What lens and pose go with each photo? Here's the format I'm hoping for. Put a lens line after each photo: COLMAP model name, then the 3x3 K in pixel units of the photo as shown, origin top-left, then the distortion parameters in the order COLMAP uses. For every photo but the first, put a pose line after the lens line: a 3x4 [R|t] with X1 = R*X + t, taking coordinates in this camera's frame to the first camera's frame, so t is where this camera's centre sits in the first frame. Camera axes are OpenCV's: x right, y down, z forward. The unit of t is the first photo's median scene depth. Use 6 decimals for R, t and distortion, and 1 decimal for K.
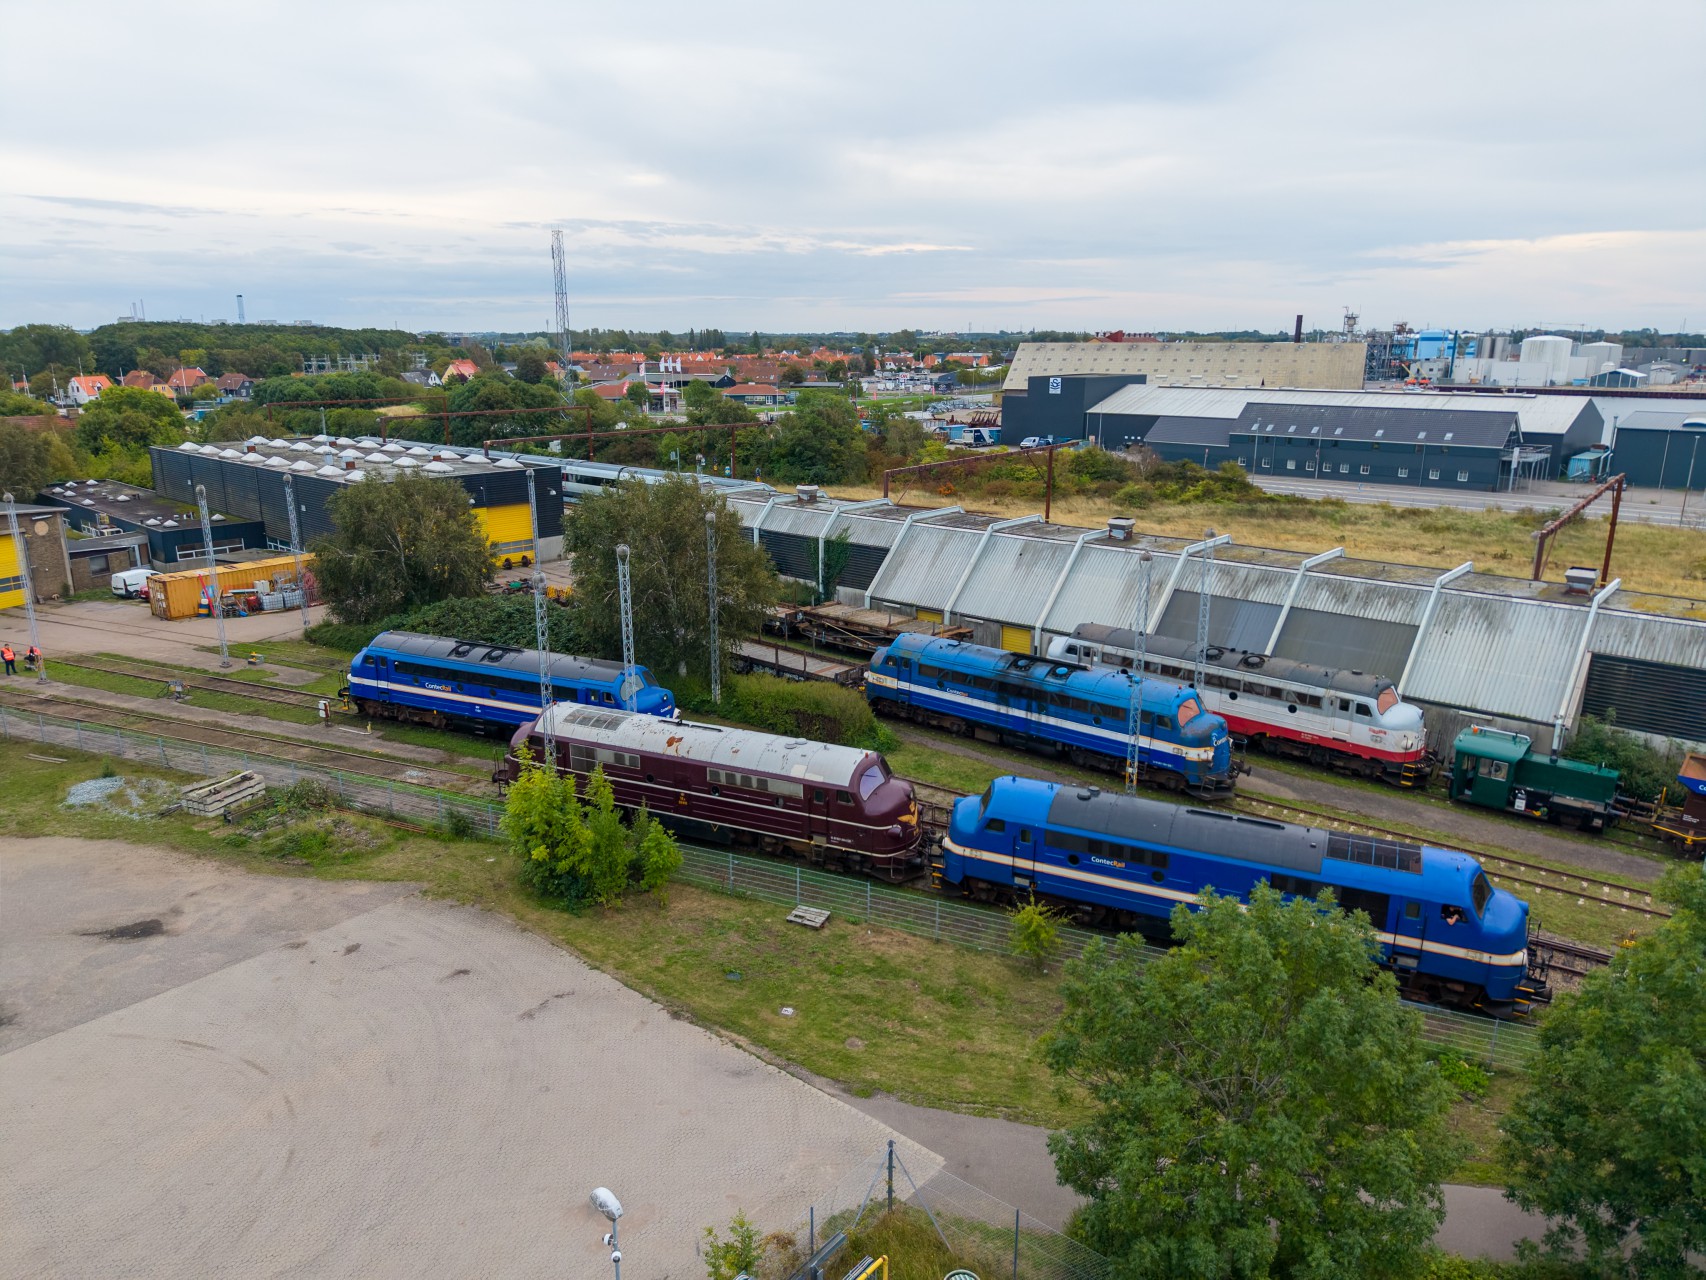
lens RADIAL K [[1139.0, 0, 851.3], [0, 1139.0, 637.8], [0, 0, 1]] dist [0.032102, -0.033715]
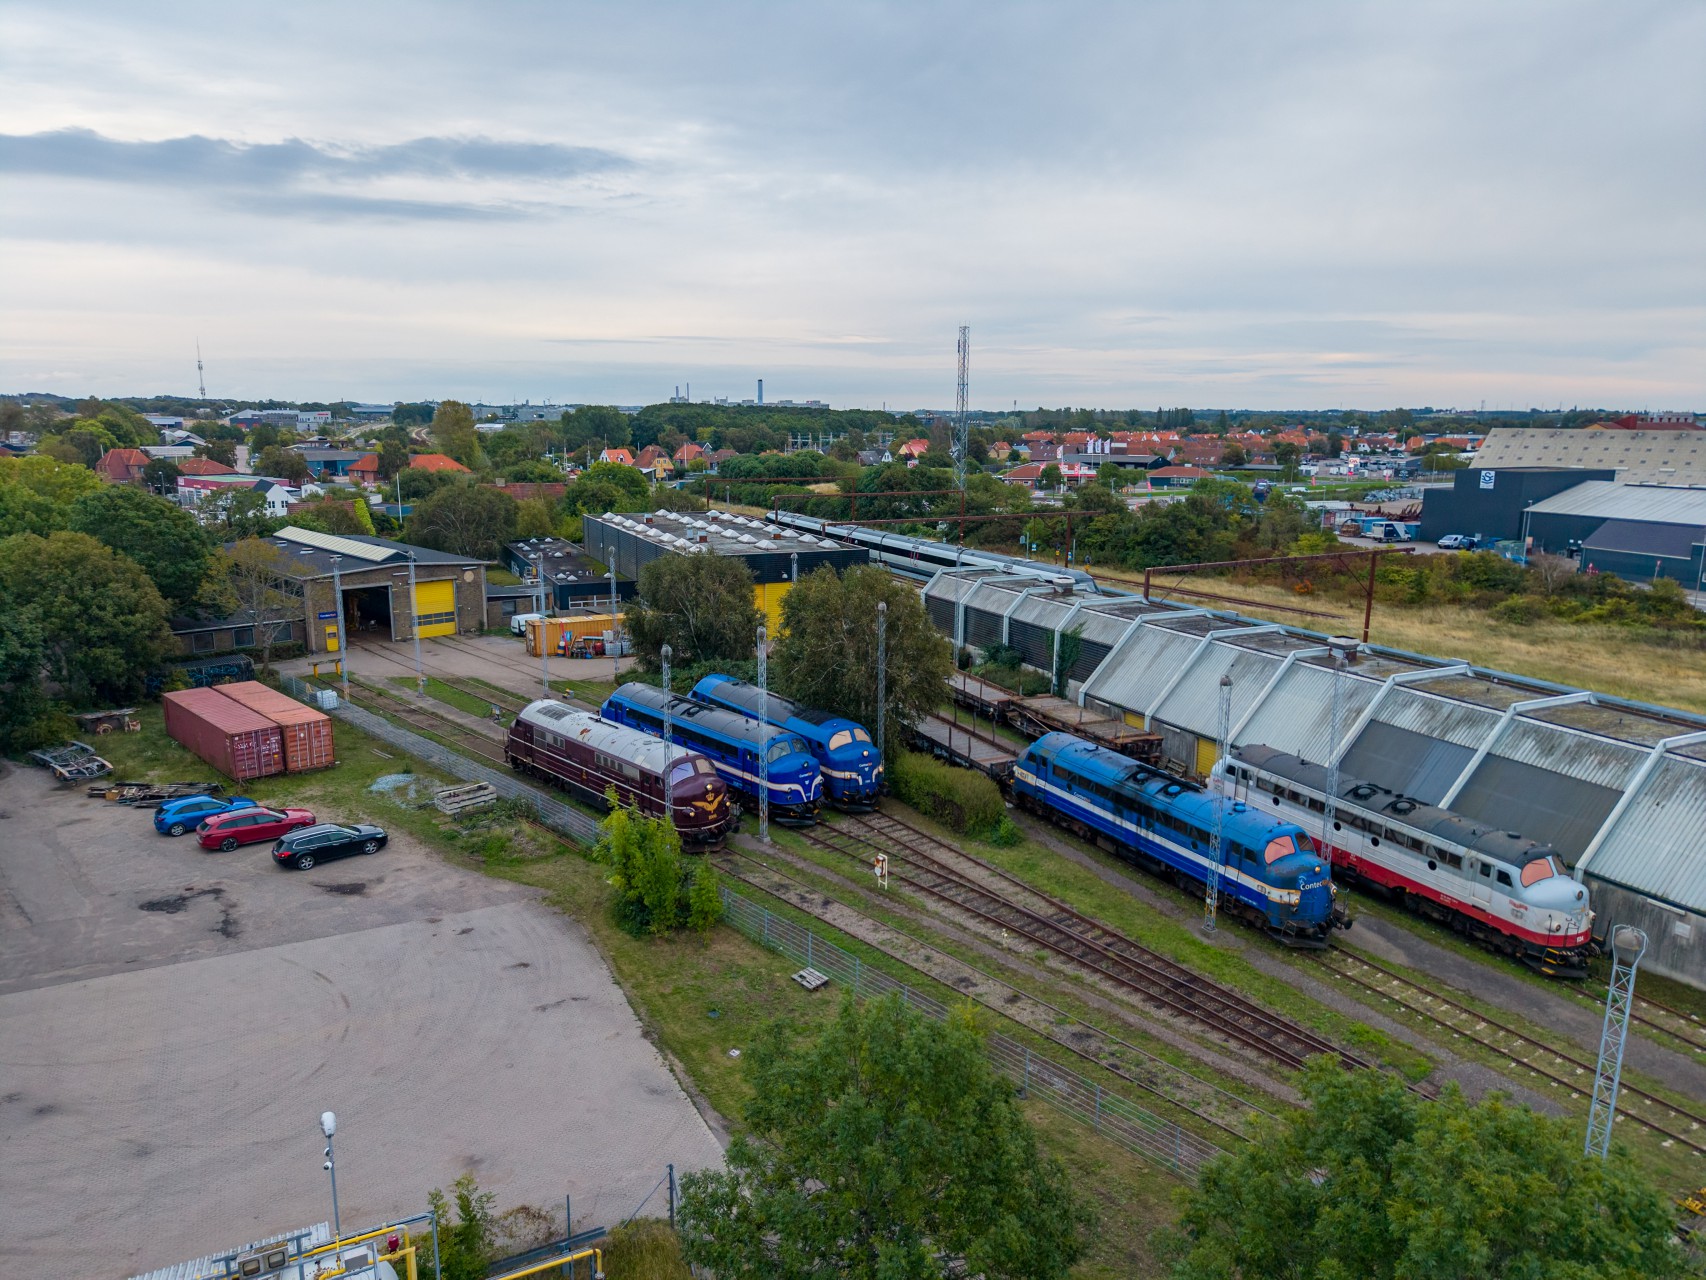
lens RADIAL K [[1139.0, 0, 851.3], [0, 1139.0, 637.8], [0, 0, 1]] dist [0.032102, -0.033715]
pose [[0.919167, 0.081126, -0.385423, 0.266979], [-0.105436, 0.993525, -0.042325, -0.026281], [0.379494, 0.079542, 0.921769, -0.017098]]
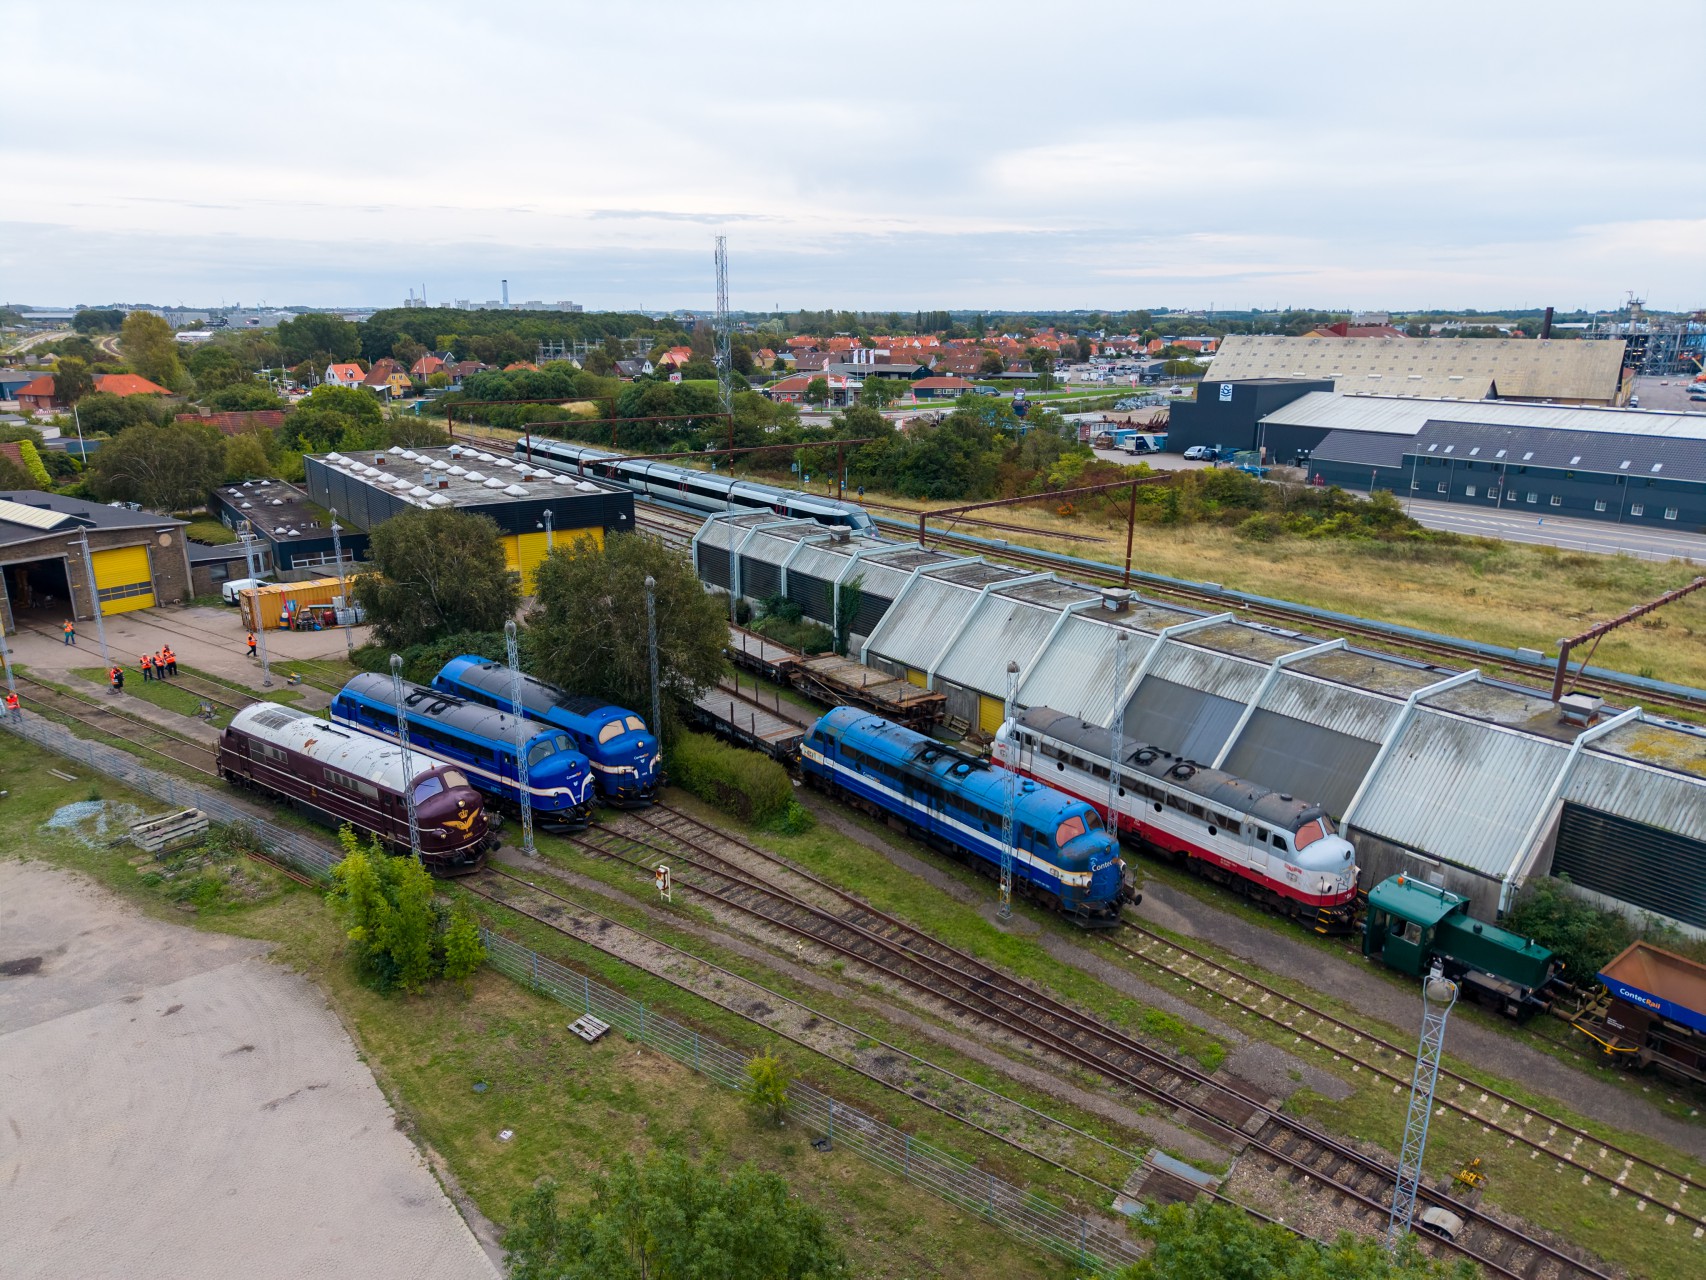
lens RADIAL K [[1142.0, 0, 851.1], [0, 1142.0, 635.8], [0, 0, 1]] dist [0.026371, -0.026991]
pose [[0.979485, 0.055057, -0.193853, 0.243237], [-0.051885, 0.998424, 0.021407, -0.087187], [0.194726, -0.010910, 0.980797, 0.045030]]
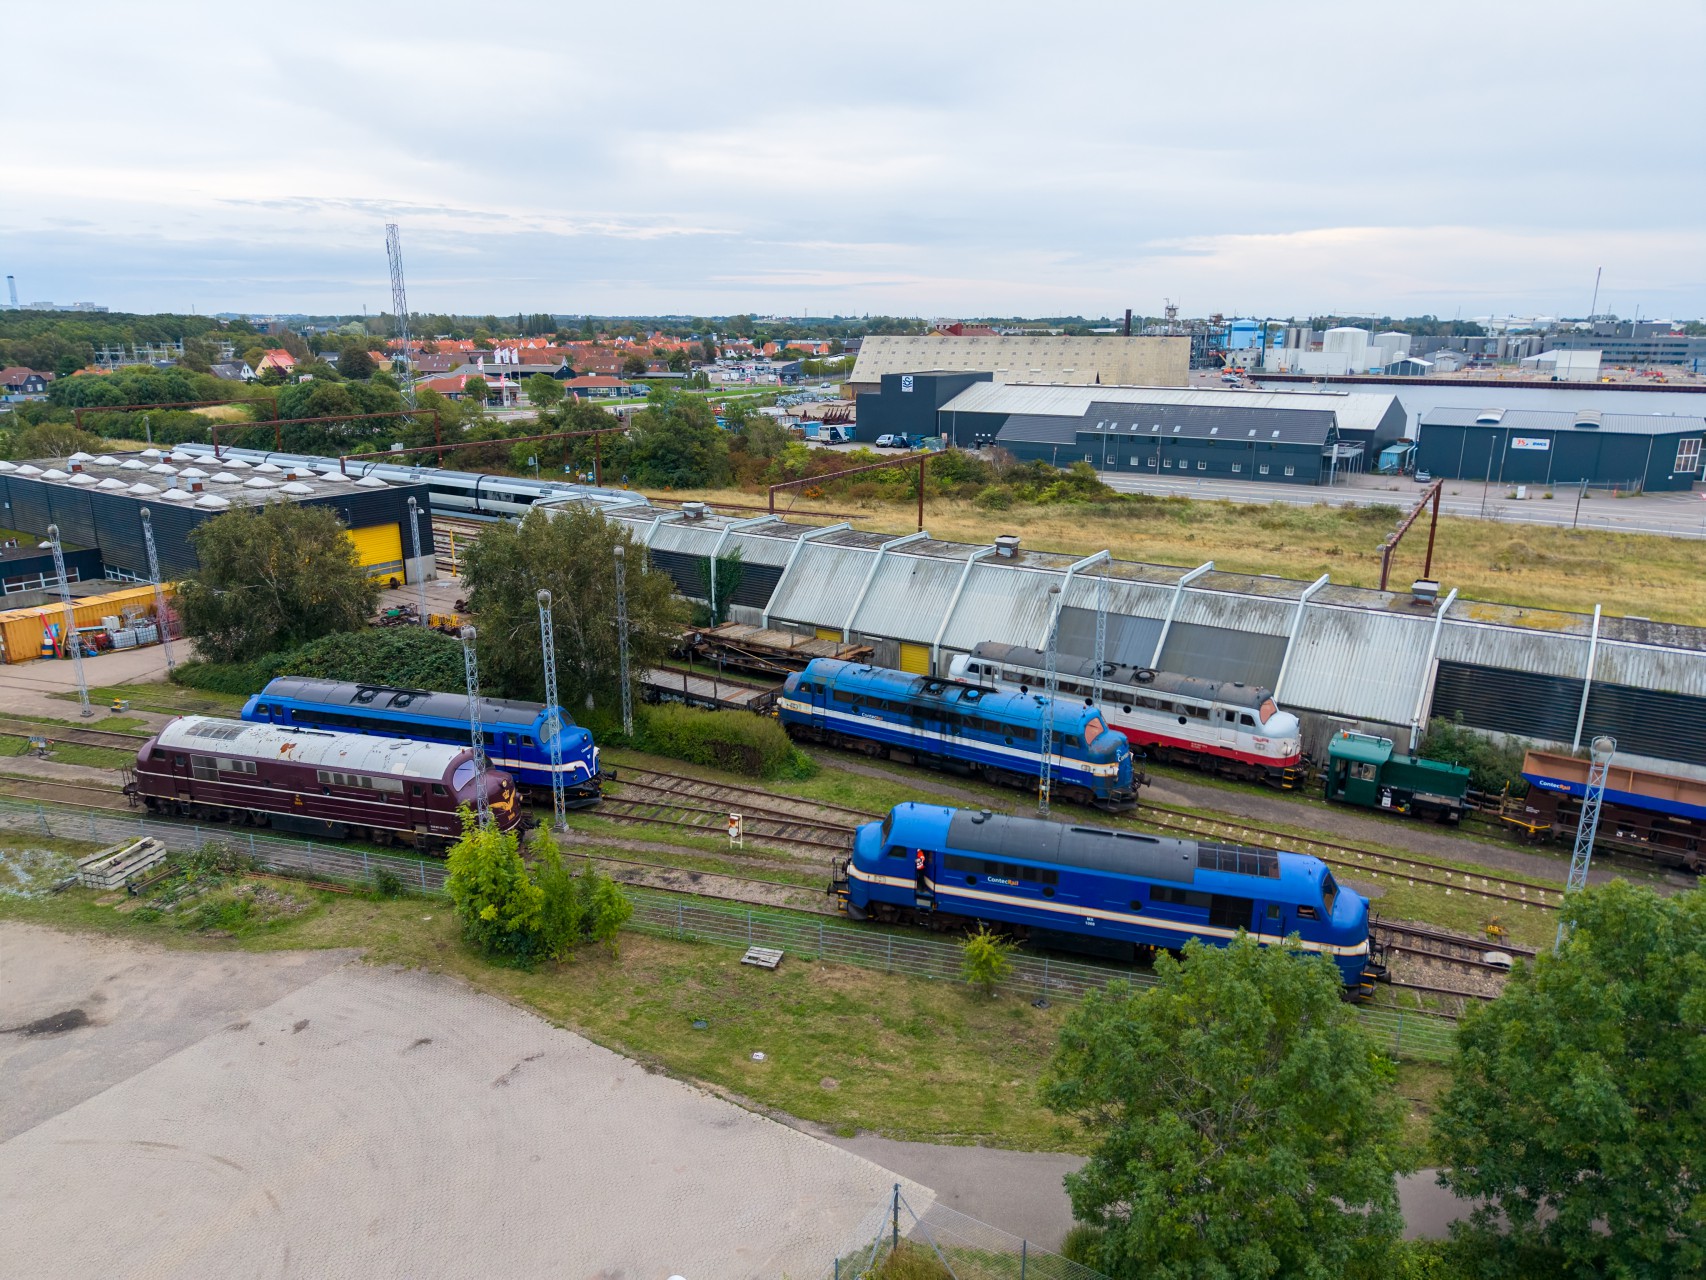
lens RADIAL K [[1139.0, 0, 851.3], [0, 1139.0, 637.8], [0, 0, 1]] dist [0.032102, -0.033715]
pose [[0.990192, -0.034964, 0.135268, -0.058889], [0.033164, 0.999329, 0.015534, -0.038179], [-0.135720, -0.010896, 0.990687, -0.019340]]
